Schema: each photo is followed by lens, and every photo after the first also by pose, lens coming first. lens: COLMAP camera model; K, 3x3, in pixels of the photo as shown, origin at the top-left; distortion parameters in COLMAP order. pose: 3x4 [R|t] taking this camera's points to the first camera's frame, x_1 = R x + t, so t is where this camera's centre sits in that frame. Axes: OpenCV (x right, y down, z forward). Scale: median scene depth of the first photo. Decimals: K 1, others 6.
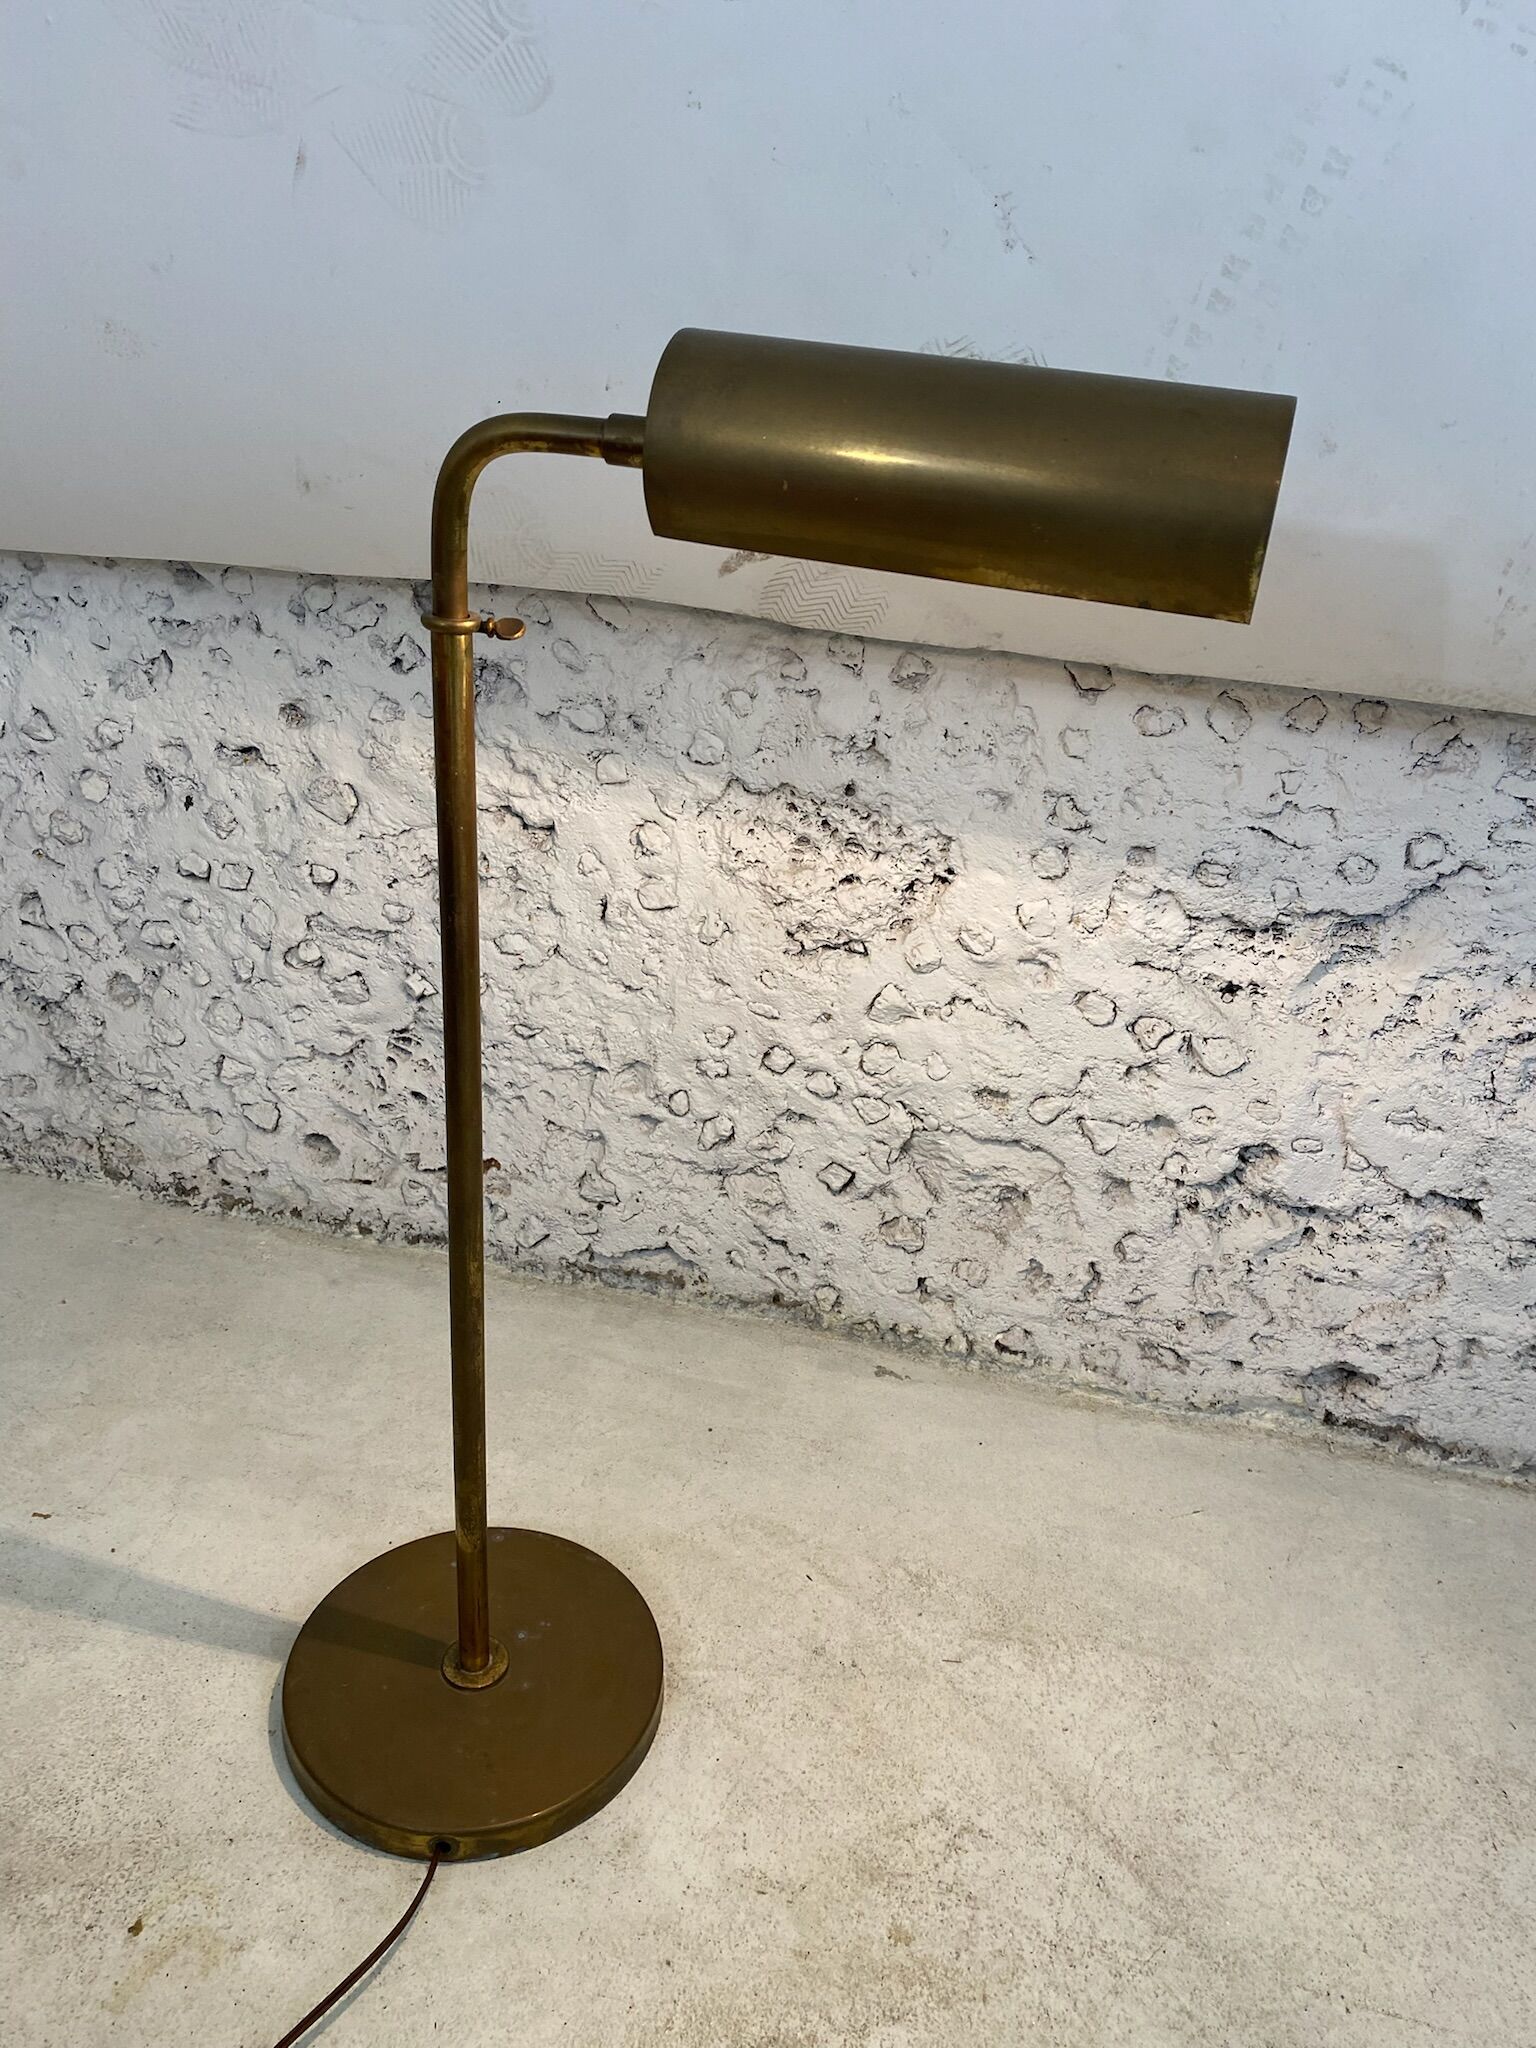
lens RADIAL K [[1563.4, 0, 765.6], [0, 1563.4, 1011.4], [0, 0, 1]] dist [0.047472, -0.053393]
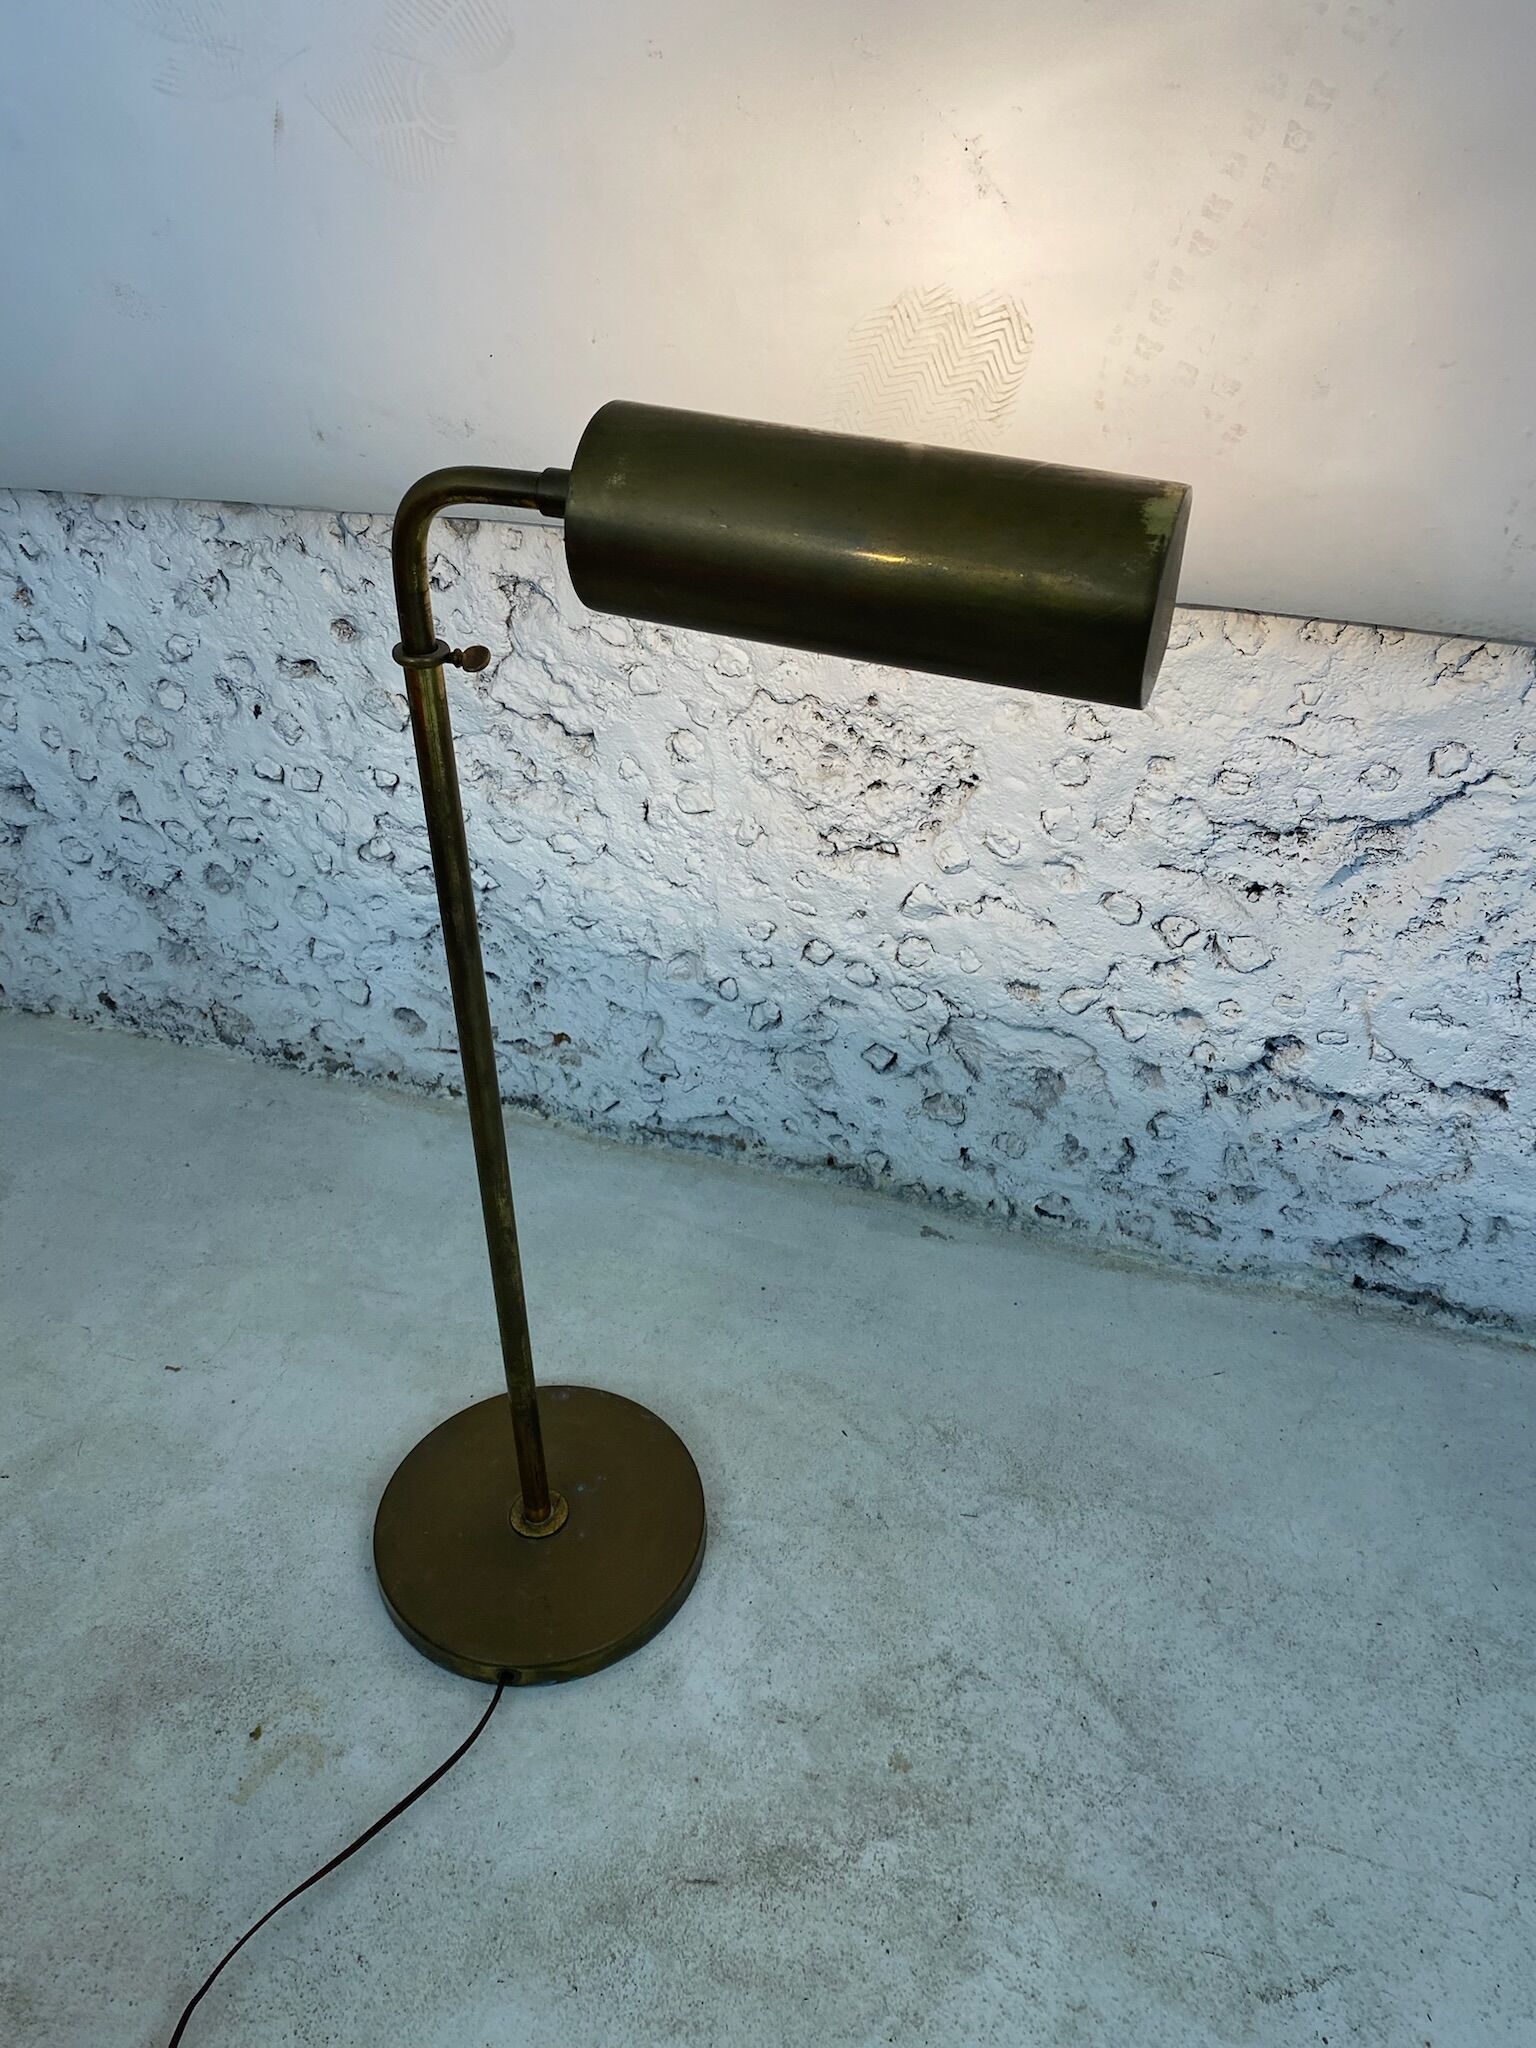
lens RADIAL K [[1563.4, 0, 760.8], [0, 1563.4, 1001.9], [0, 0, 1]] dist [0.047472, -0.053393]
pose [[0.994442, -0.009405, -0.104865, 0.080937], [0.026264, 0.986675, 0.160571, -0.106896], [0.101958, -0.162433, 0.981438, -0.031053]]
